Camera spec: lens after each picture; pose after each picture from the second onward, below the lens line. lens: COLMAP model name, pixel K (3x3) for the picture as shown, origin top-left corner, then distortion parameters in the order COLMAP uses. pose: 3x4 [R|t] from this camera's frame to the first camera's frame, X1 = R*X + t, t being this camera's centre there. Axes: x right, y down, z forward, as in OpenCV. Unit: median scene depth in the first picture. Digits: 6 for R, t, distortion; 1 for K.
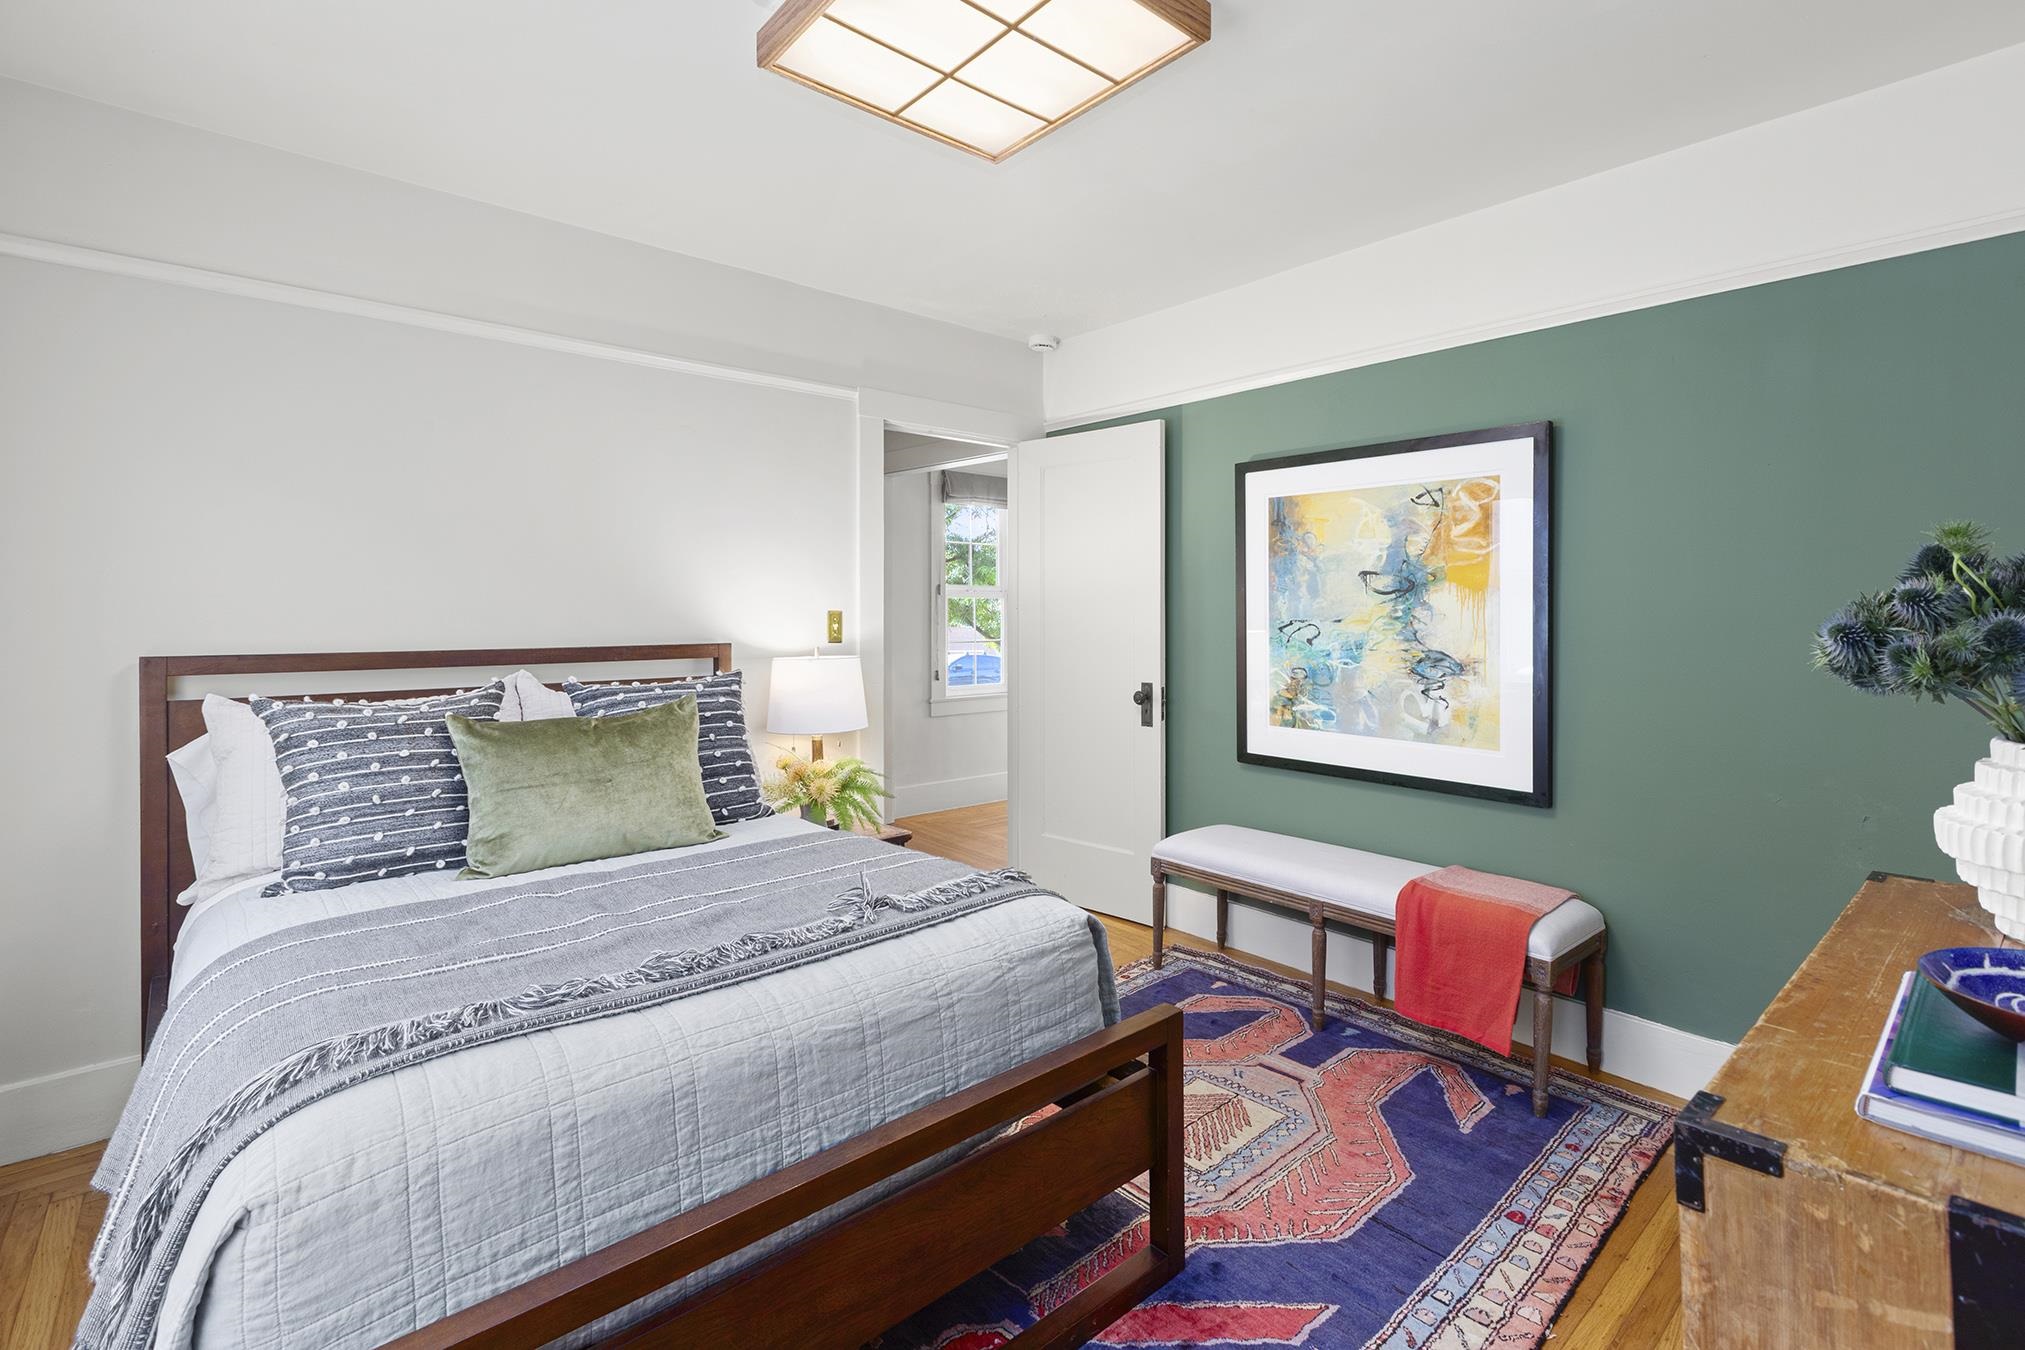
lens RADIAL K [[918.2, 0, 1003.4], [0, 918.2, 621.7], [0, 0, 1]] dist [0.007905, -0.002471]
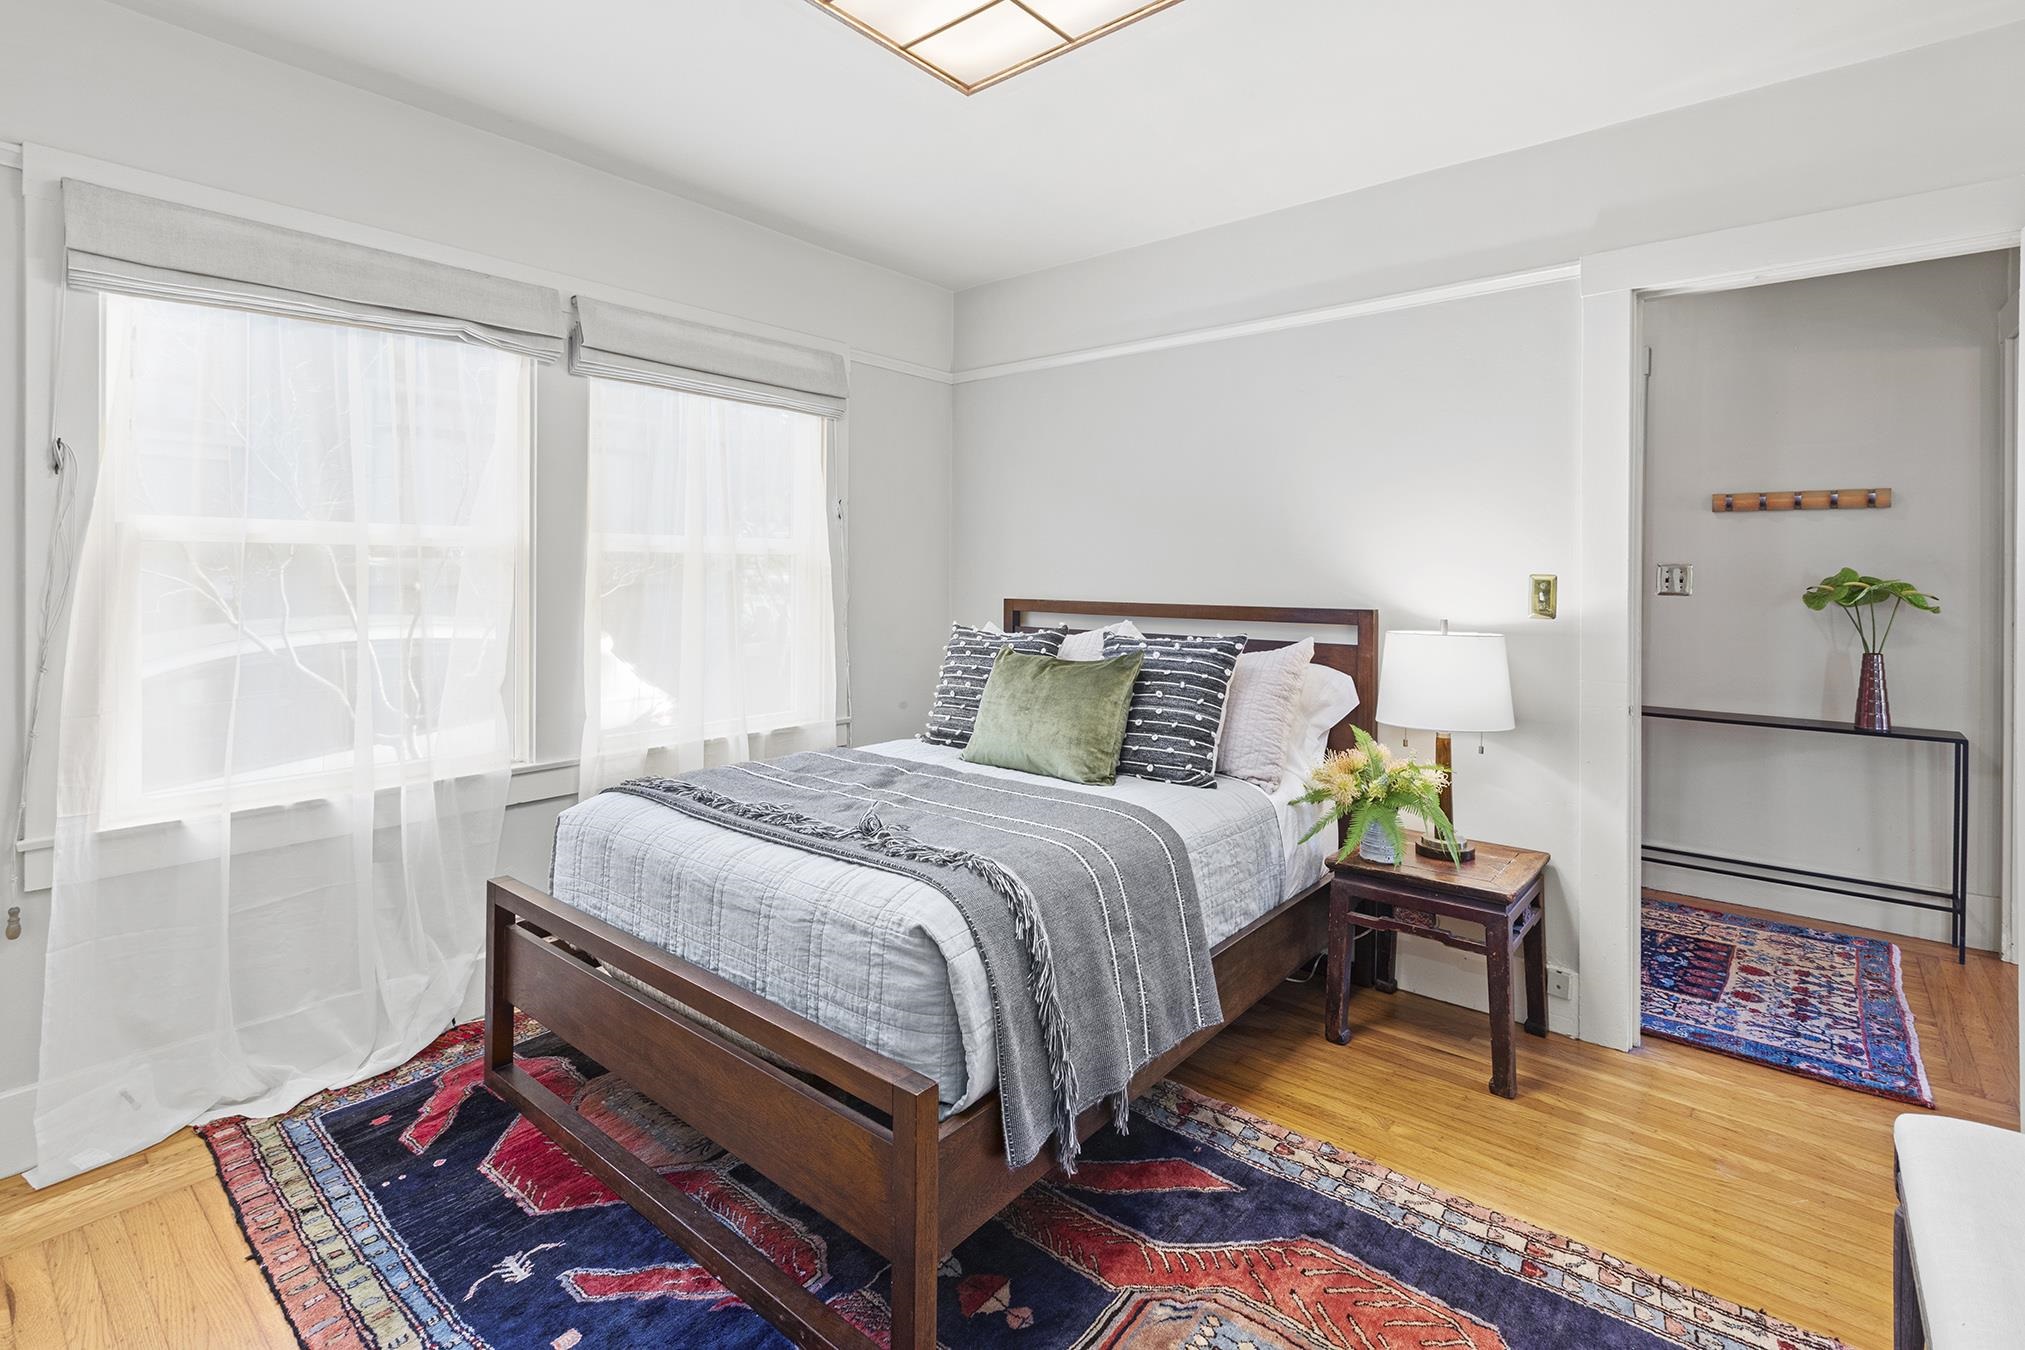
lens RADIAL K [[918.2, 0, 1018.9], [0, 918.2, 577.8], [0, 0, 1]] dist [0.007905, -0.002471]
pose [[0.180003, 0.003494, -0.983660, 0.802270], [-0.018762, 0.999824, 0.000118, -0.002547], [0.983487, 0.018434, 0.180037, 0.793113]]
